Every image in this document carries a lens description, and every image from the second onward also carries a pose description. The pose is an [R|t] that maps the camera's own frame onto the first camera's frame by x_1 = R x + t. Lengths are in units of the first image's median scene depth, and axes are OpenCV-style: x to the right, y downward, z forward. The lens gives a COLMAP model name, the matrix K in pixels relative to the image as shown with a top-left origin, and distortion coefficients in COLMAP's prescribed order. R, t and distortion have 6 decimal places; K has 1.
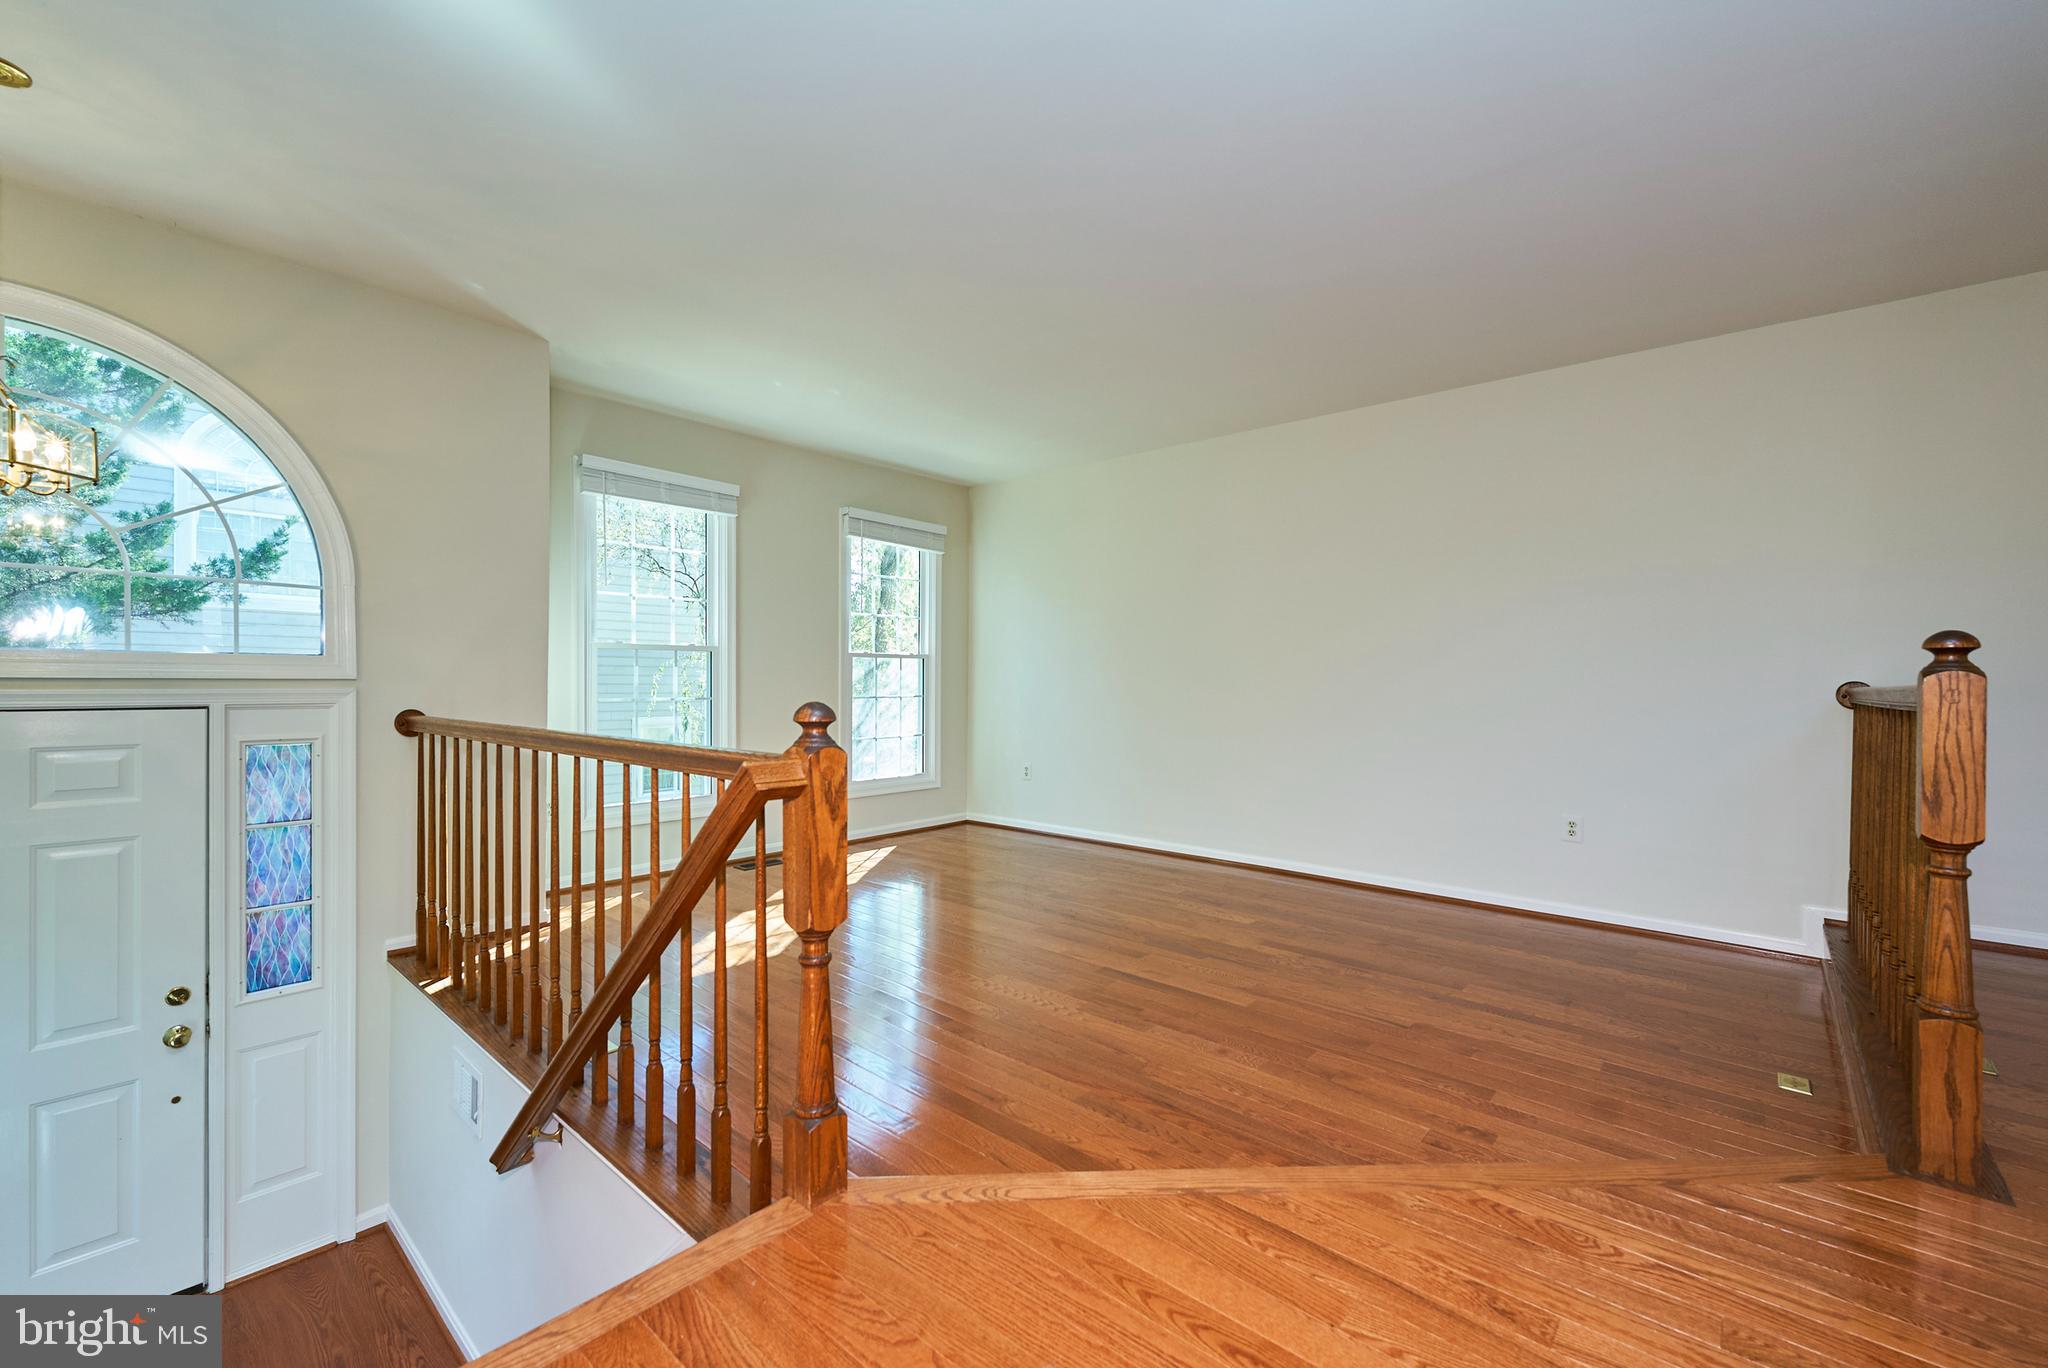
lens RADIAL K [[841.2, 0, 1024.0], [0, 841.2, 684.0], [0, 0, 1]] dist [-0.000885, 0.000282]
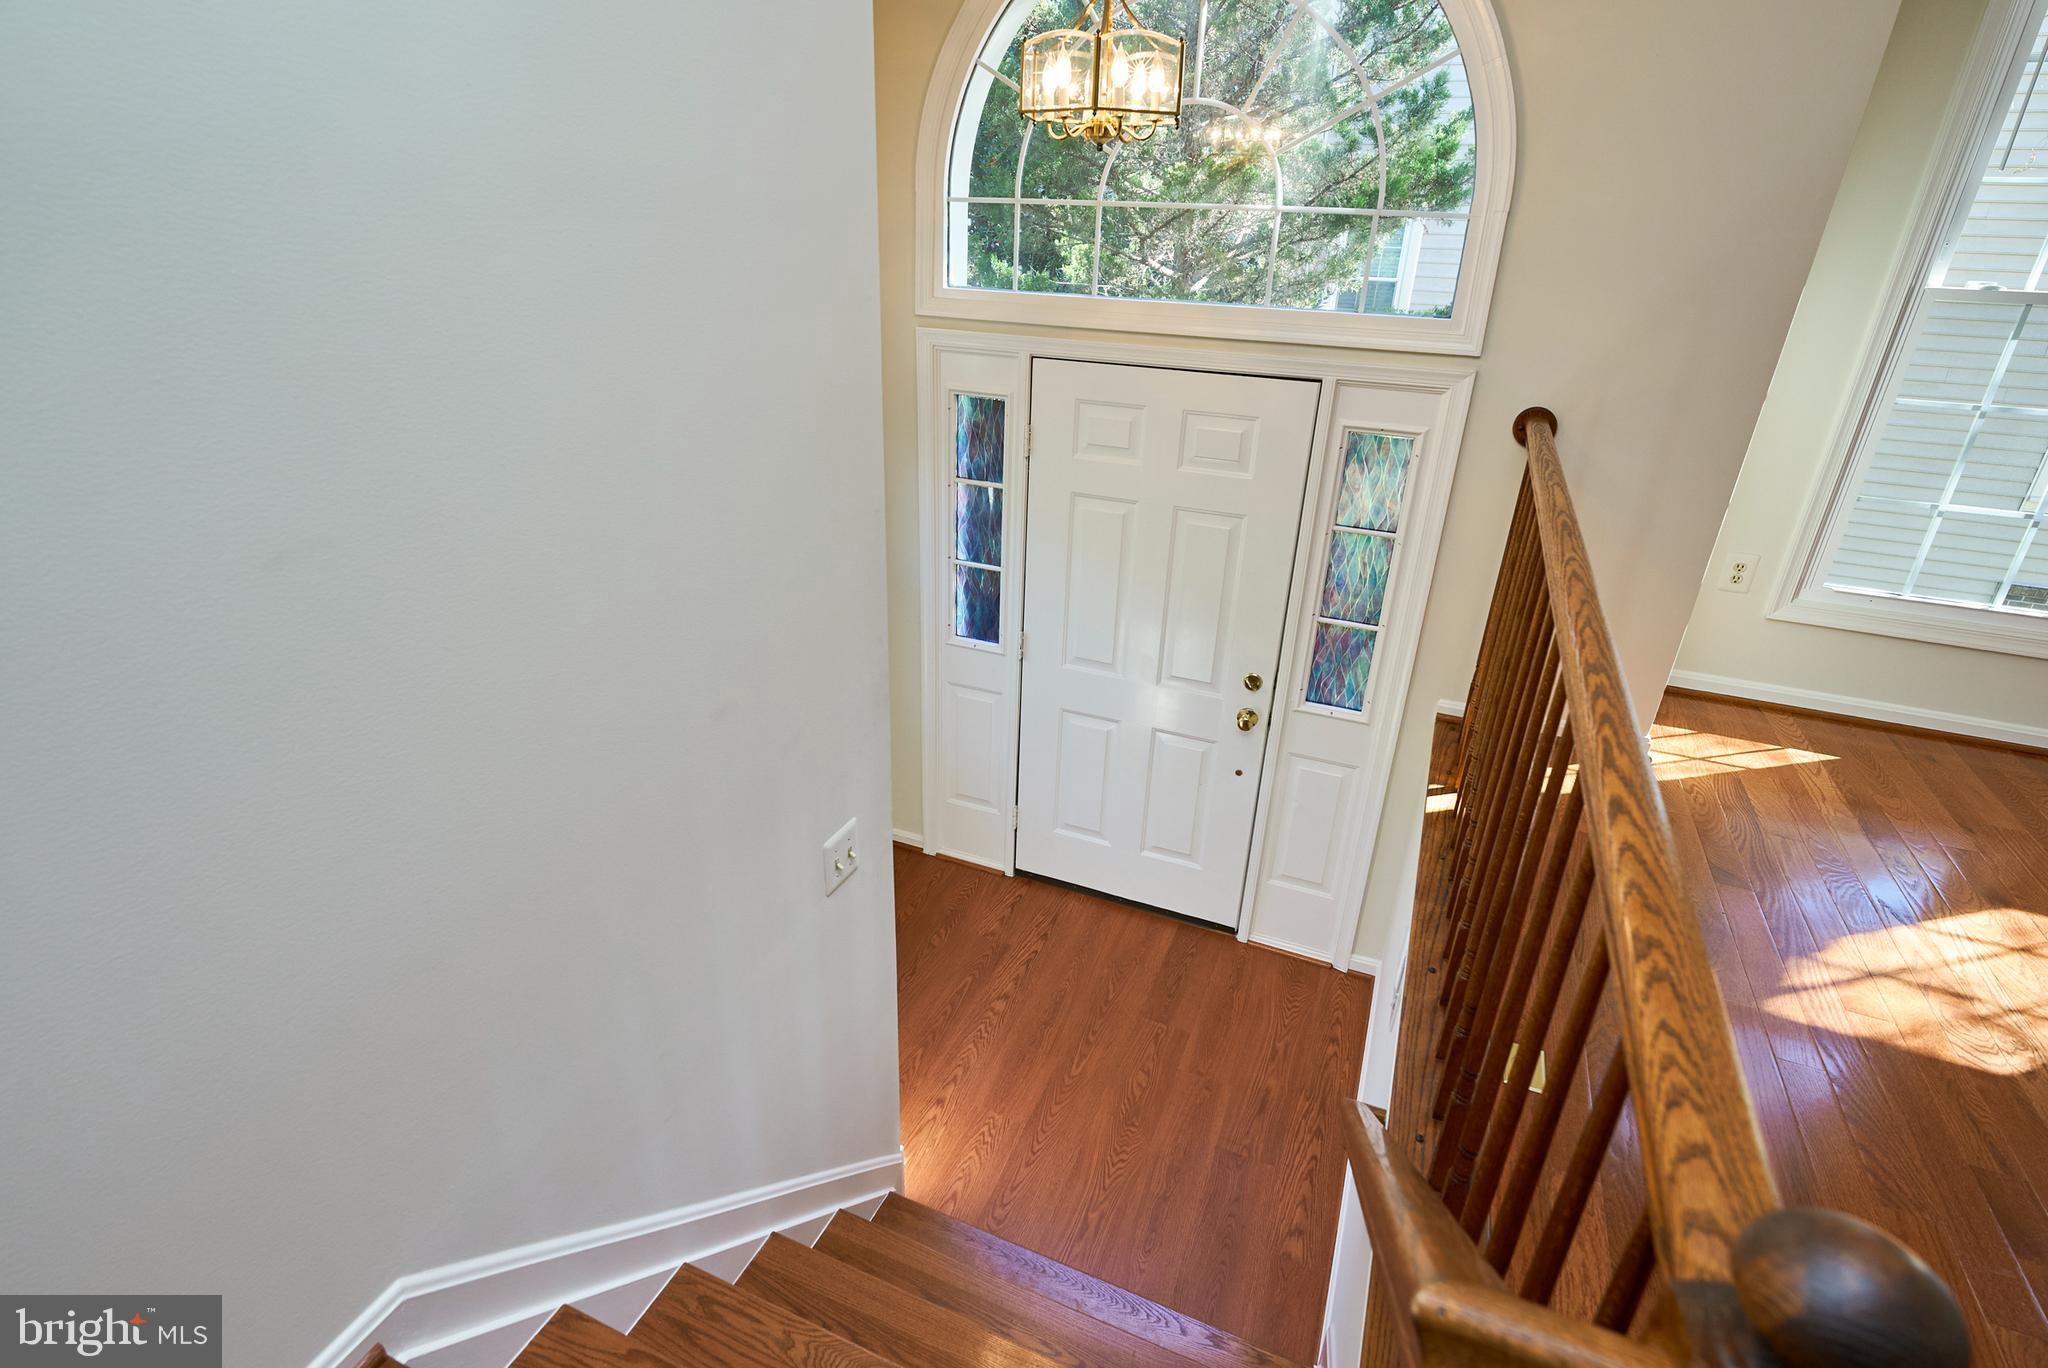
lens RADIAL K [[1011.9, 0, 1024.0], [0, 1011.9, 684.0], [0, 0, 1]] dist [-0.005234, 0.000057]
pose [[0.320311, 0.407708, -0.855088, -0.074877], [-0.035890, 0.907221, 0.419121, -0.106254], [0.946632, -0.103560, 0.305226, 0.363548]]
